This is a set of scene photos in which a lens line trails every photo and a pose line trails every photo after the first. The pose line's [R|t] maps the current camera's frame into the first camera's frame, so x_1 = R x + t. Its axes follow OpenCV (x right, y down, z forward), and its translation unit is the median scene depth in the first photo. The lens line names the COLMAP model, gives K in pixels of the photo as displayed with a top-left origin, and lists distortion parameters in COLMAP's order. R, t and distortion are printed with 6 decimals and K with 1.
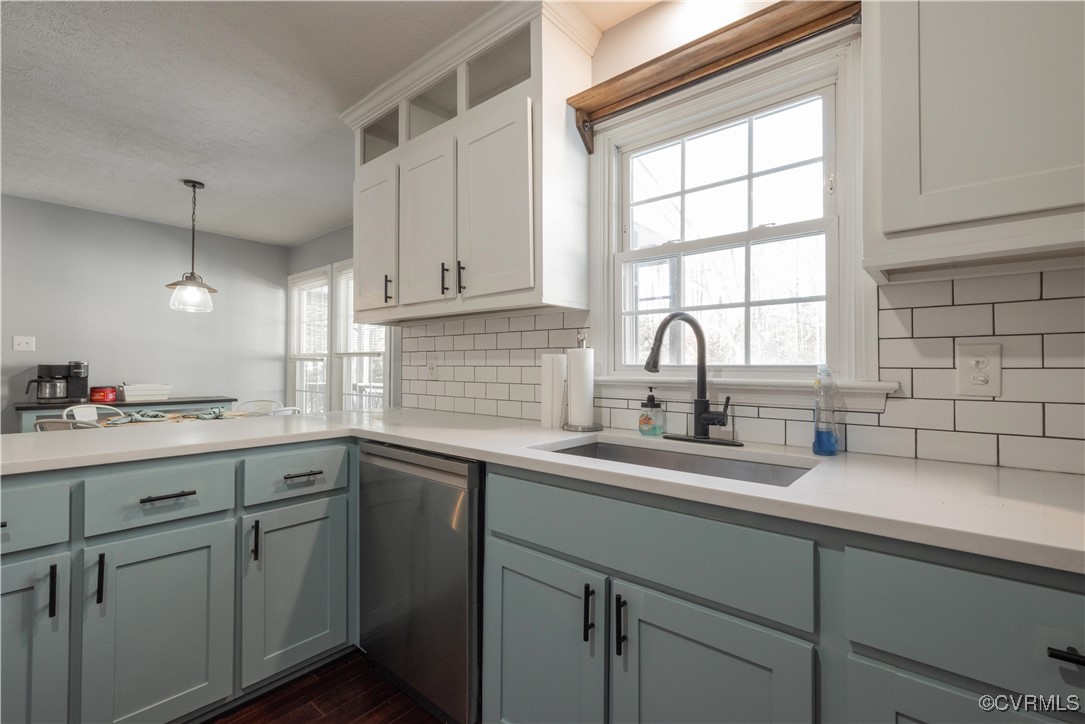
lens RADIAL K [[480.4, 0, 541.0], [0, 480.4, 363.0], [0, 0, 1]] dist [0.000338, 0.000190]
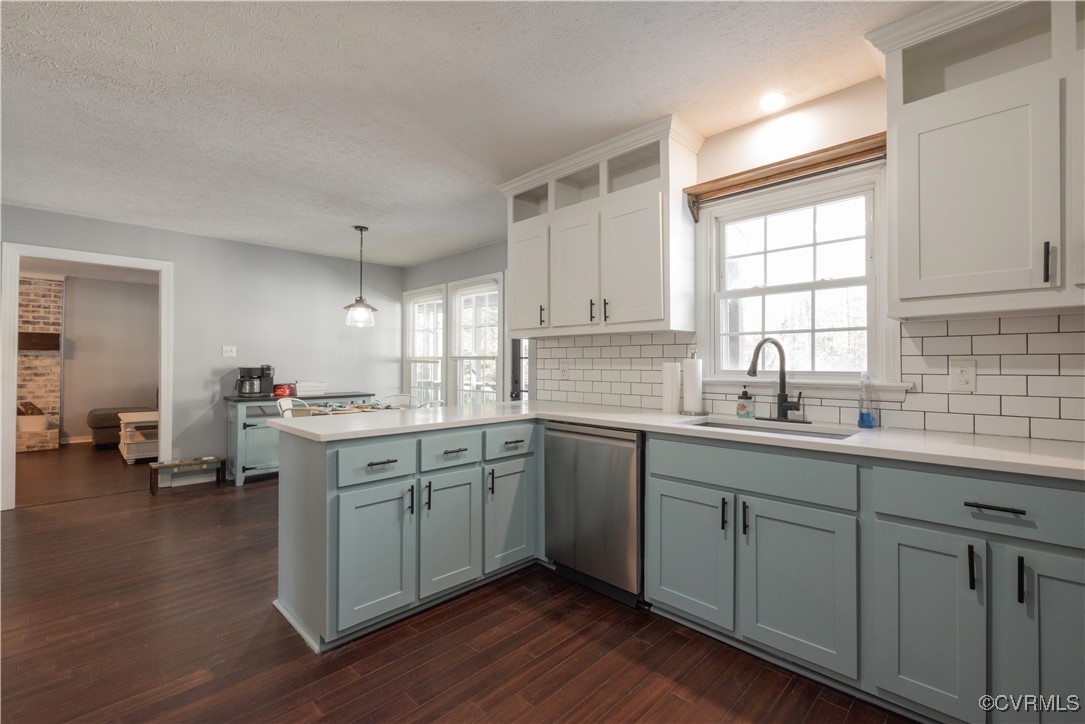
lens RADIAL K [[478.2, 0, 542.5], [0, 478.2, 362.0], [0, 0, 1]] dist [0.000623, 0.000529]
pose [[0.997039, -0.003215, -0.076835, -0.268449], [0.003531, 0.999986, 0.003983, -0.029507], [0.076821, -0.004243, 0.997036, -0.499806]]
